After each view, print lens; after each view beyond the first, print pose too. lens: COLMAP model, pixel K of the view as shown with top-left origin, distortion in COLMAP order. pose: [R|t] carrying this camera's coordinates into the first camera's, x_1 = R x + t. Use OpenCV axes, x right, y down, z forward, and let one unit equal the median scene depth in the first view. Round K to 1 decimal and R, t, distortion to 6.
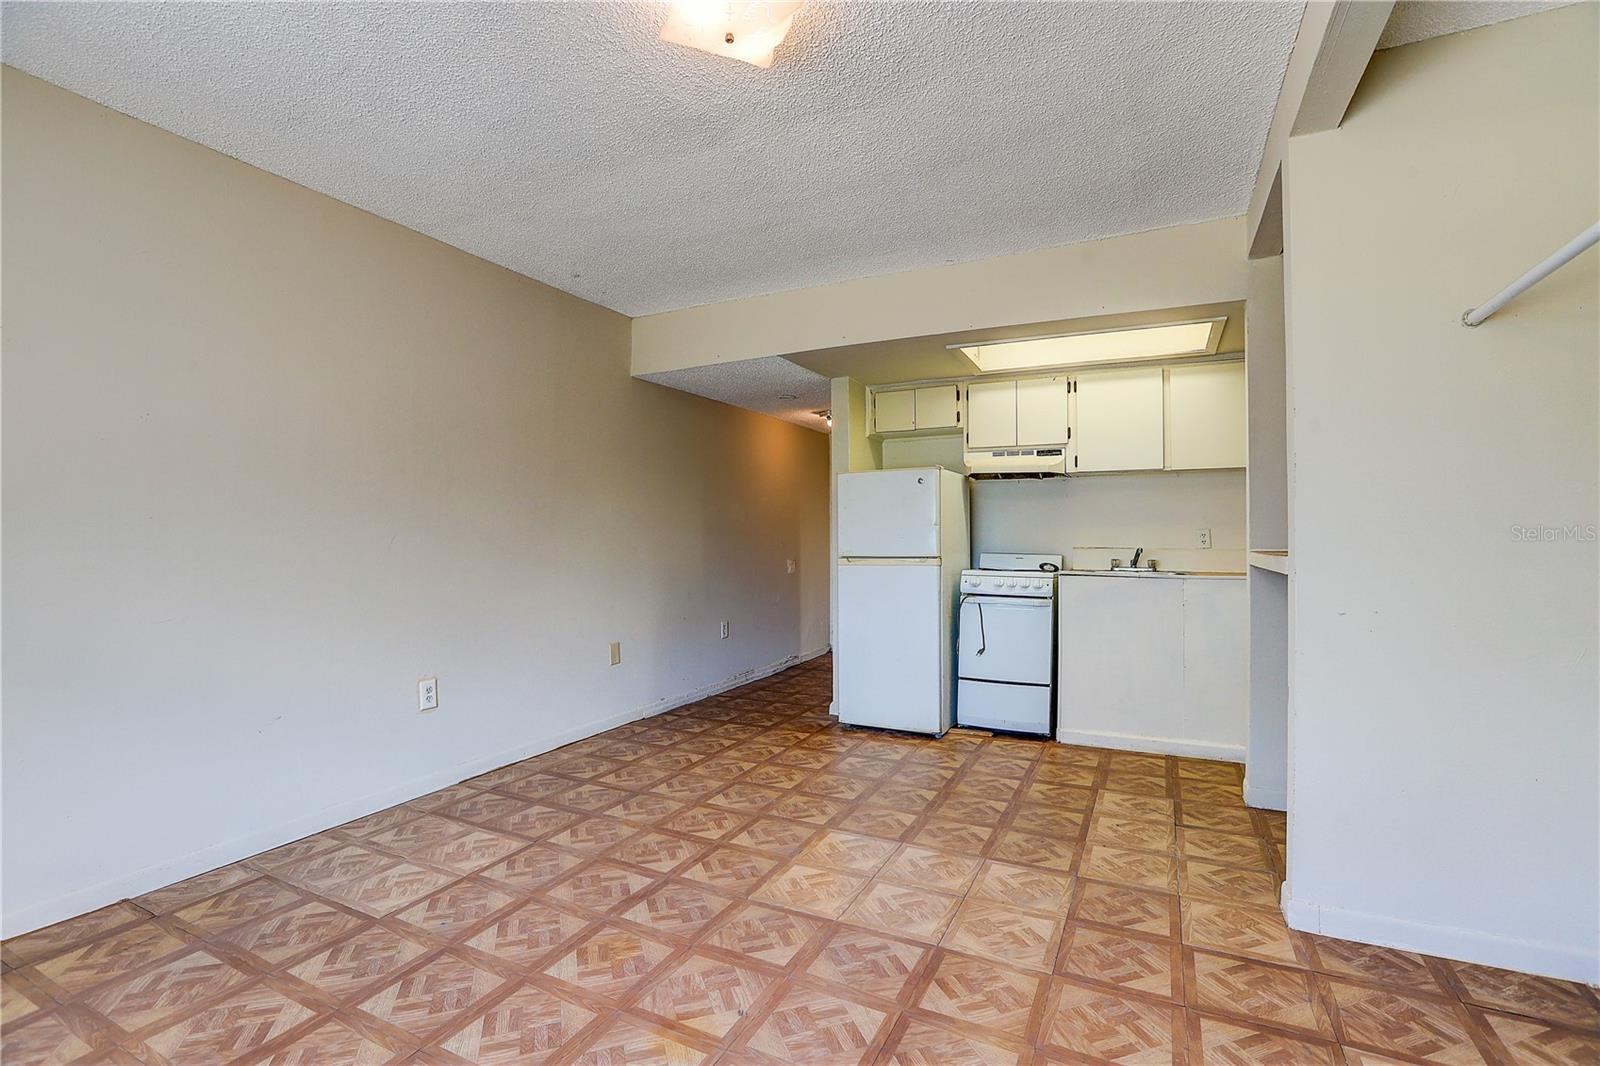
lens RADIAL K [[724.5, 0, 797.7], [0, 724.5, 534.5], [0, 0, 1]] dist [-0.058890, 0.023425]
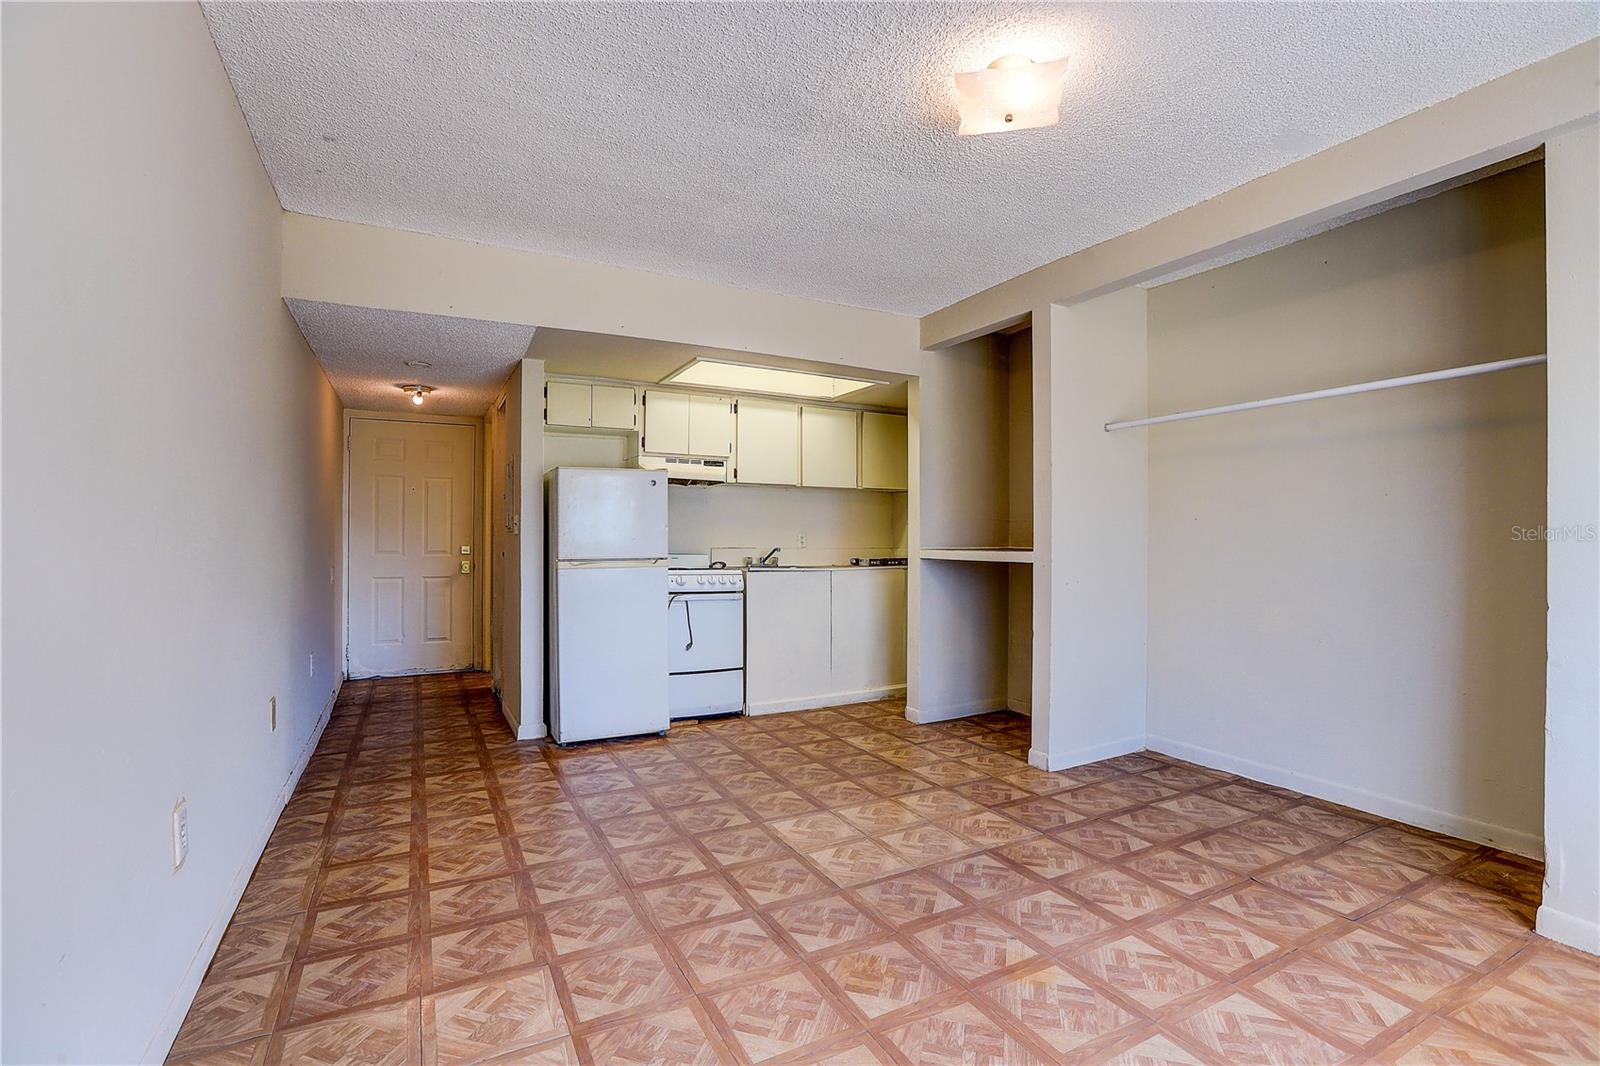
lens RADIAL K [[724.5, 0, 797.7], [0, 724.5, 534.5], [0, 0, 1]] dist [-0.058890, 0.023425]
pose [[0.577444, 0.007089, 0.816400, -0.592629], [-0.006826, 0.999969, -0.003855, 0.000754], [-0.816402, -0.003347, 0.577475, 0.282587]]
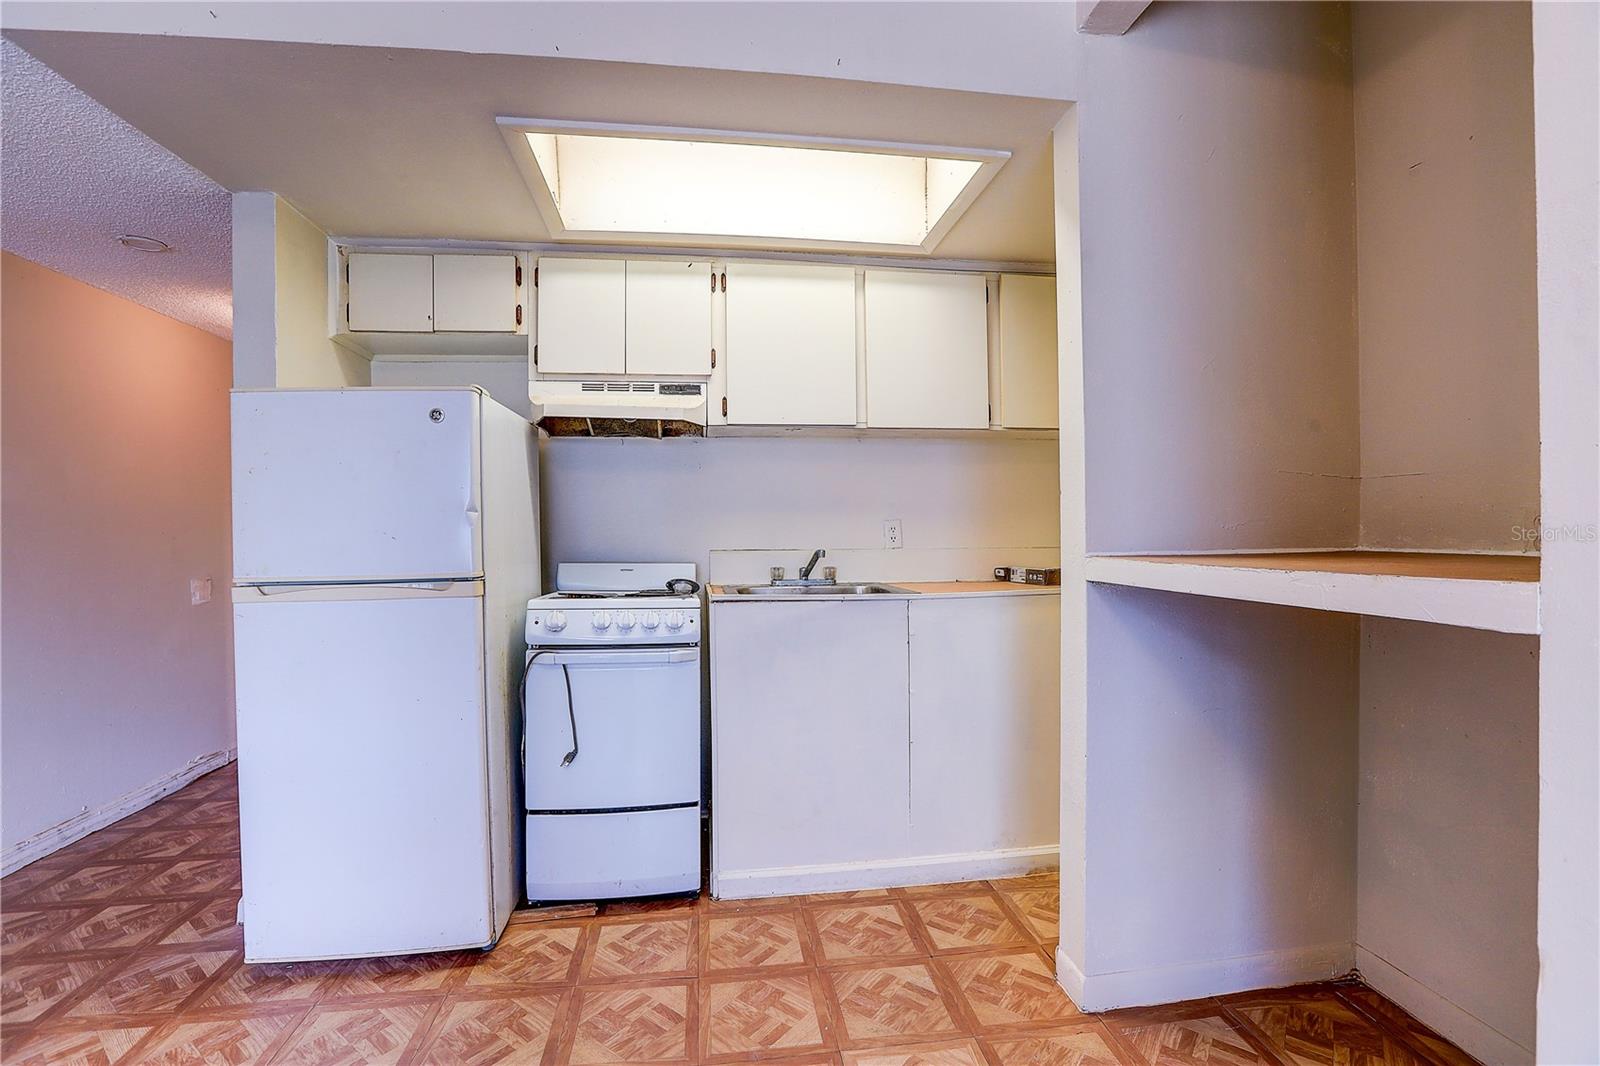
lens RADIAL K [[724.5, 0, 797.7], [0, 724.5, 534.5], [0, 0, 1]] dist [-0.058890, 0.023425]
pose [[0.826949, -0.009920, 0.562190, 0.115125], [0.007088, 0.999949, 0.007219, 0.000814], [-0.562233, -0.001985, 0.826977, 0.545530]]
